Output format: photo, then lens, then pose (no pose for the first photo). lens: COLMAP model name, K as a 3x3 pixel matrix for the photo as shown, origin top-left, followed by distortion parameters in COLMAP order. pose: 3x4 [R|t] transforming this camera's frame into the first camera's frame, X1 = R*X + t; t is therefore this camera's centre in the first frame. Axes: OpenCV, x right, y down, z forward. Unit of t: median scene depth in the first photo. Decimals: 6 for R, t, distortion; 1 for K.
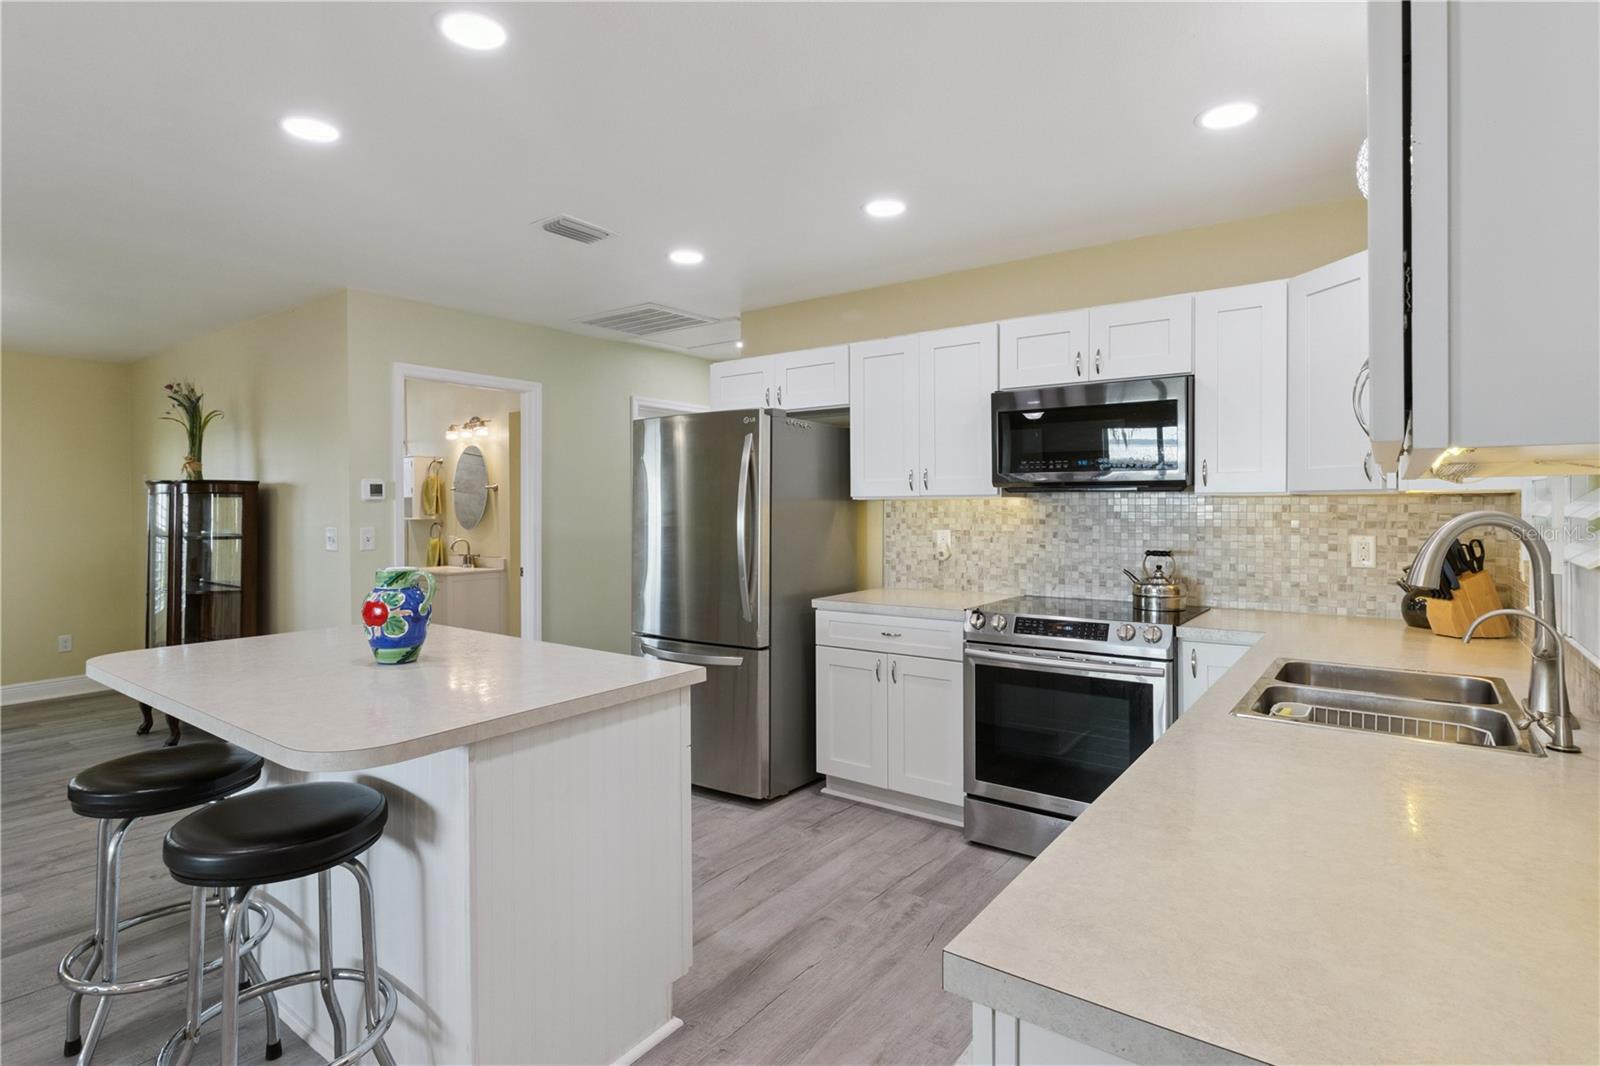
lens RADIAL K [[814.4, 0, 786.1], [0, 814.4, 508.7], [0, 0, 1]] dist [0.005520, -0.001733]
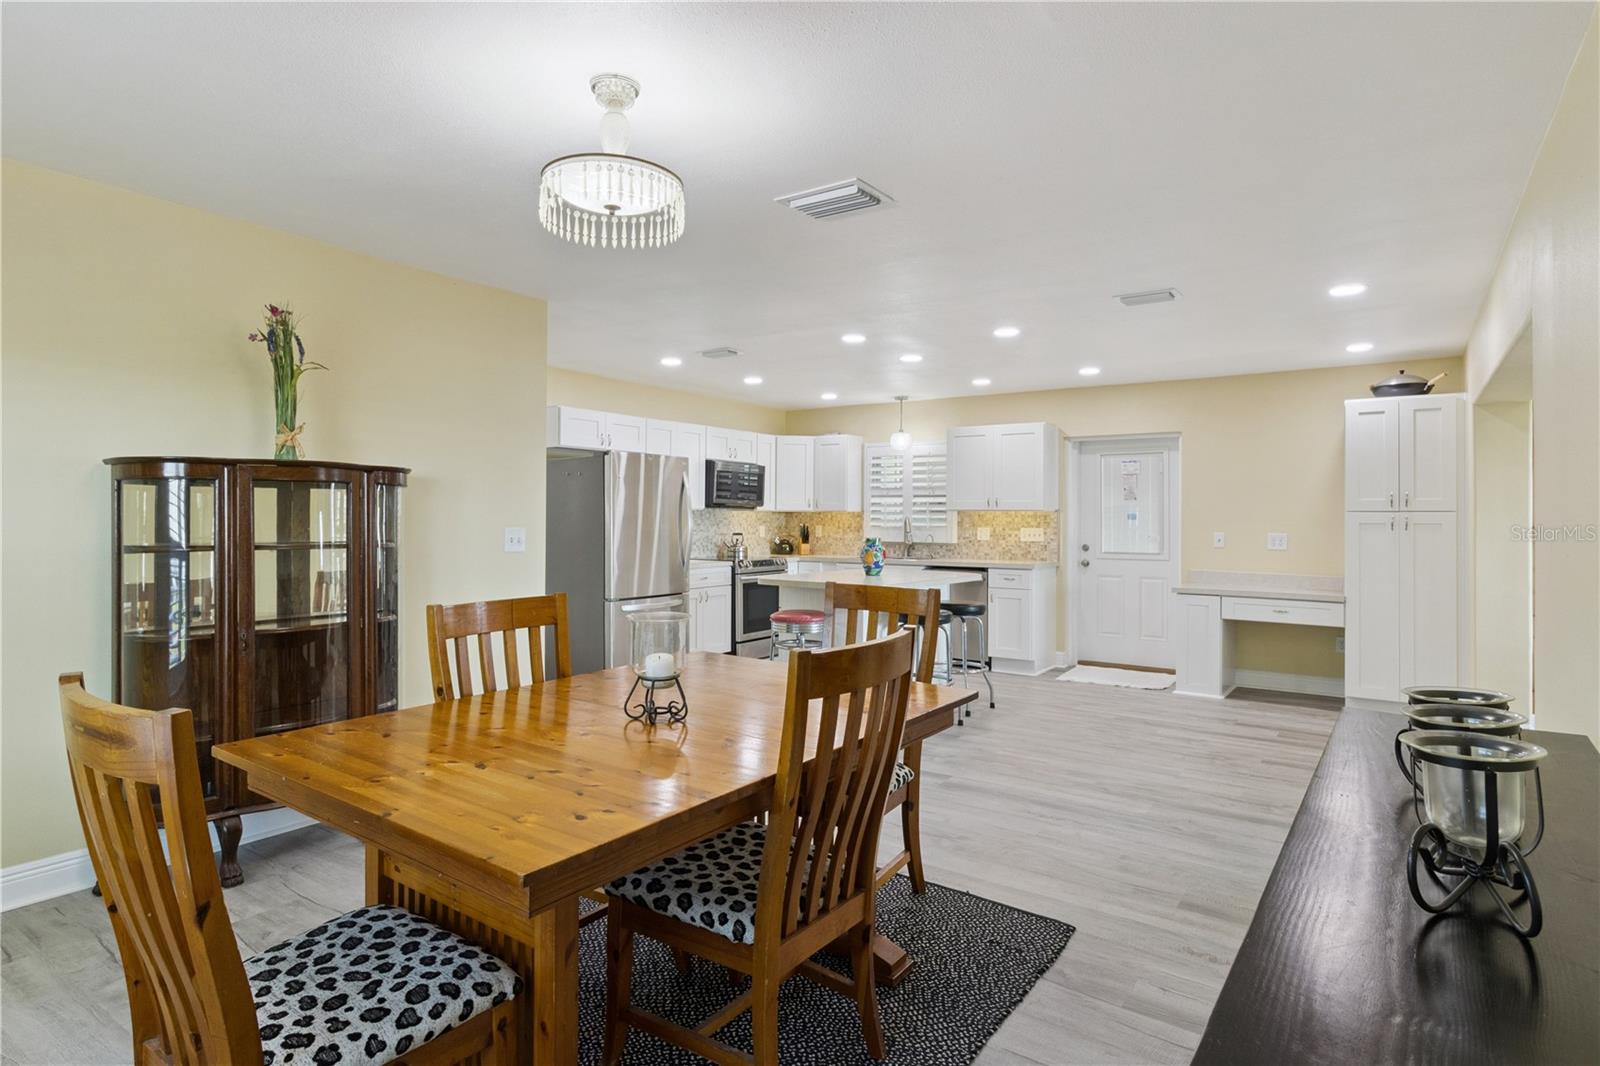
lens RADIAL K [[859.8, 0, 788.5], [0, 859.8, 499.3], [0, 0, 1]] dist [0.001528, 0.001613]
pose [[-0.027034, 0.028087, 0.999240, -1.802323], [-0.003196, 0.999598, -0.028183, 0.019211], [-0.999629, -0.003955, -0.026933, 0.776654]]
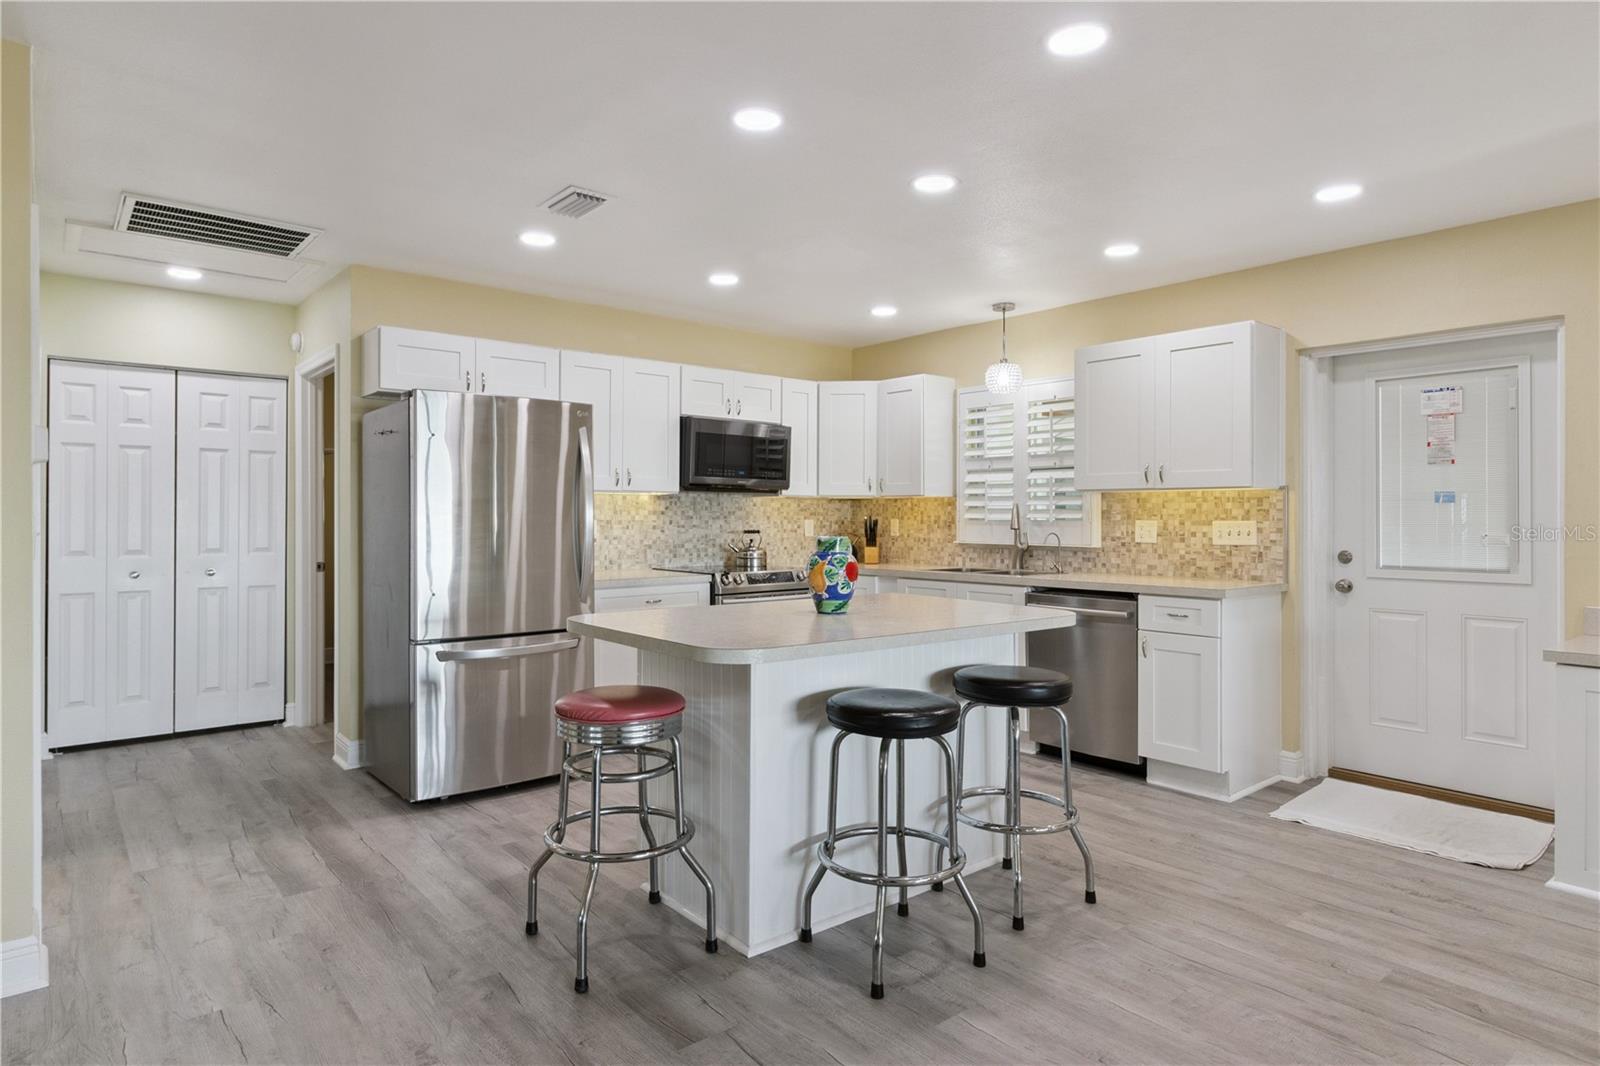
lens RADIAL K [[900.7, 0, 785.5], [0, 900.7, 509.6], [0, 0, 1]] dist [0.003521, 0.000366]
pose [[0.234354, 0.013830, 0.972053, -1.061369], [-0.000833, 0.999901, -0.014026, 0.030379], [-0.972151, 0.002477, 0.234342, 0.439836]]
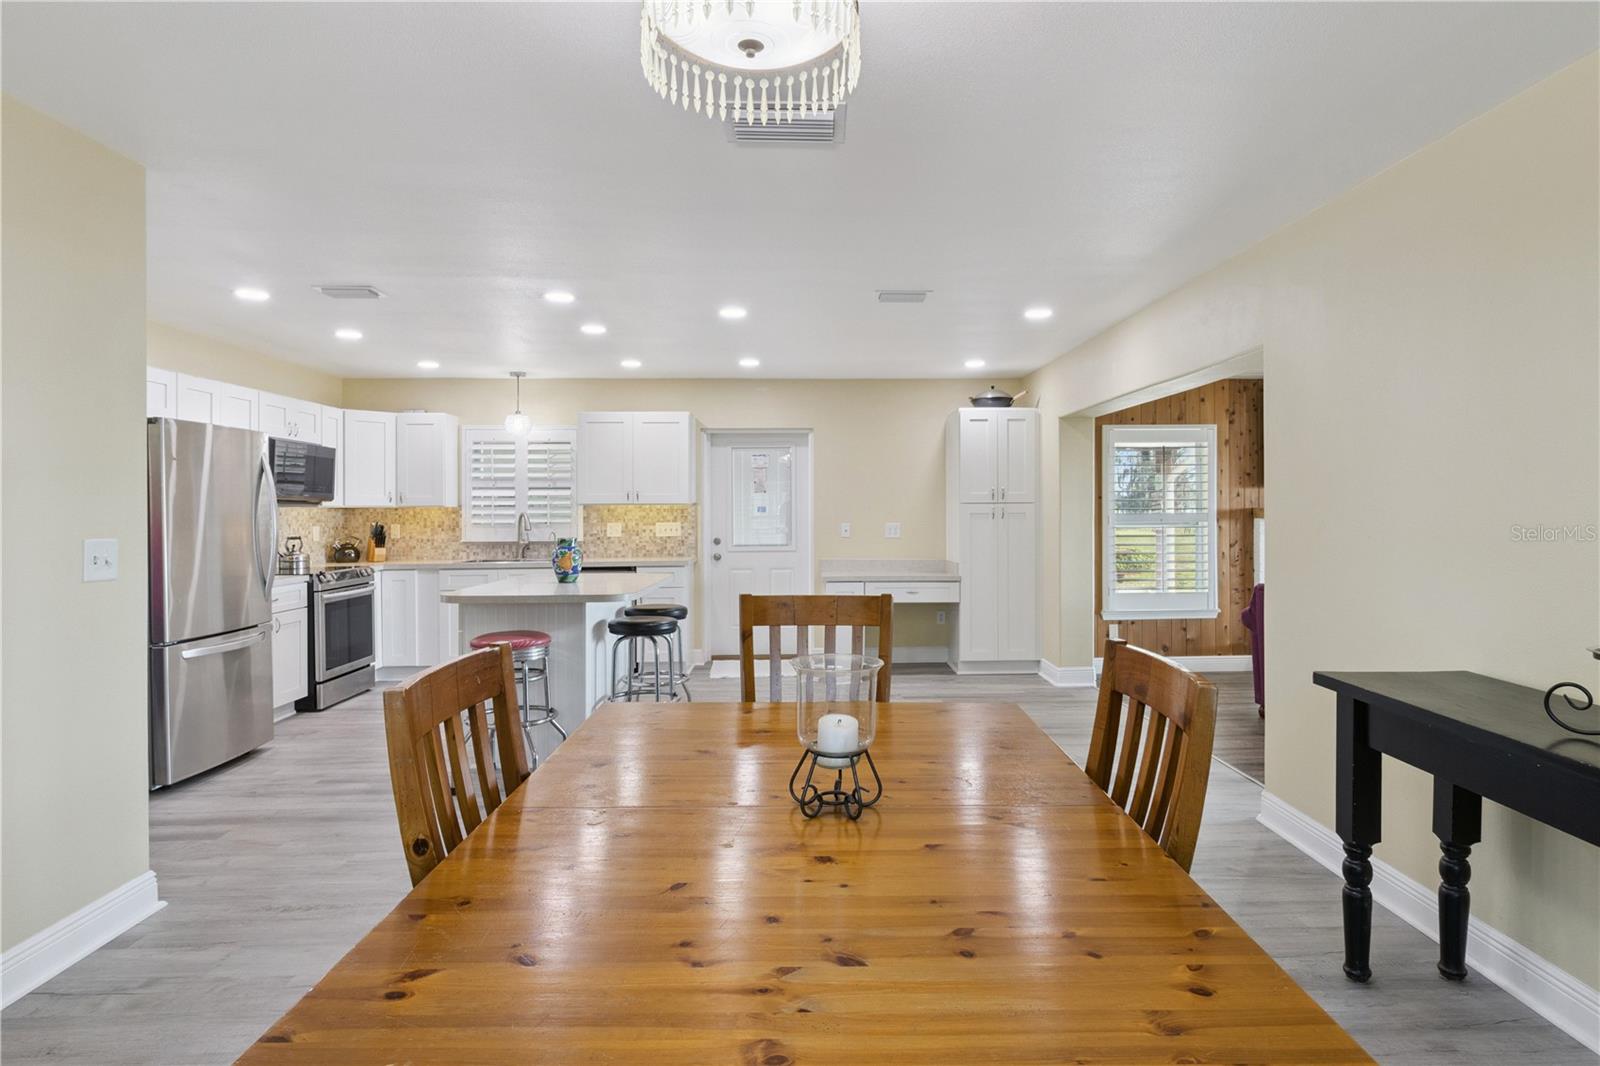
lens RADIAL K [[873.9, 0, 828.8], [0, 873.9, 510.7], [0, 0, 1]] dist [-0.004318, -0.000438]
pose [[-0.631369, 0.010245, 0.775415, -1.536405], [0.012211, 0.999920, -0.003269, 0.012303], [-0.775386, 0.007405, -0.631444, 1.104916]]
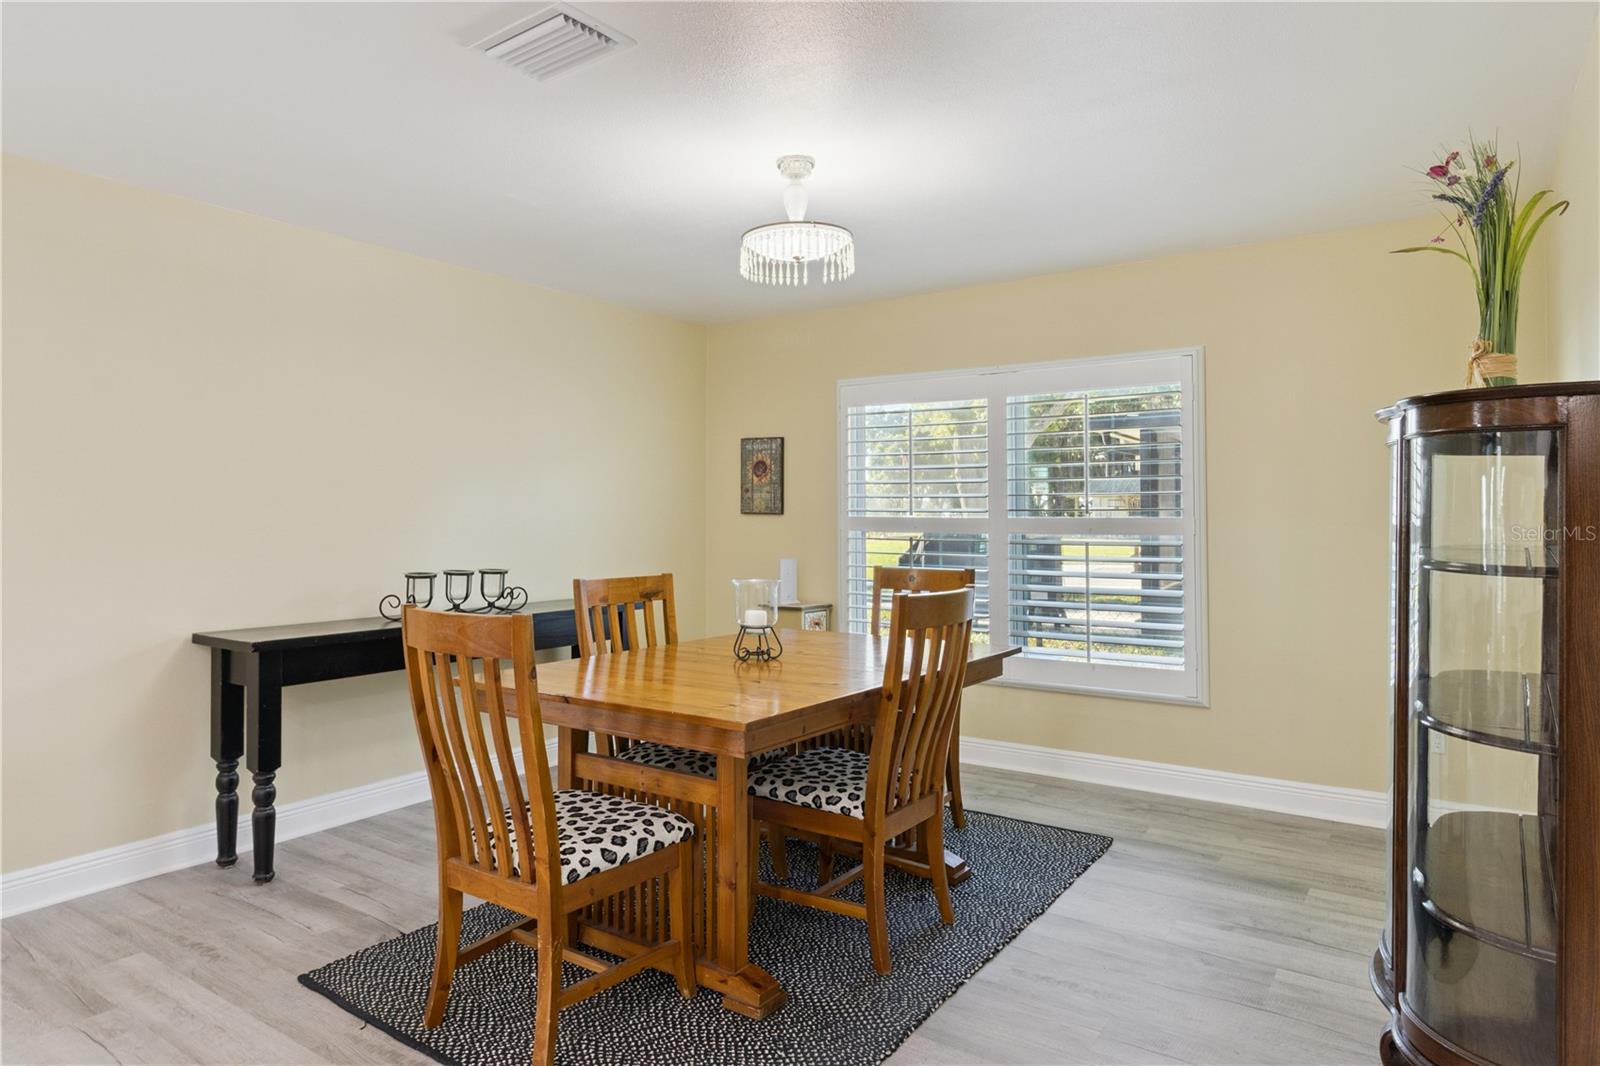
lens RADIAL K [[953.1, 0, 798.9], [0, 953.1, 507.1], [0, 0, 1]] dist [-0.006689, -0.000773]
pose [[0.054304, 0.005400, -0.998510, -0.396118], [0.000252, 0.999985, 0.005421, 0.011156], [0.998524, -0.000546, 0.054302, 0.837616]]
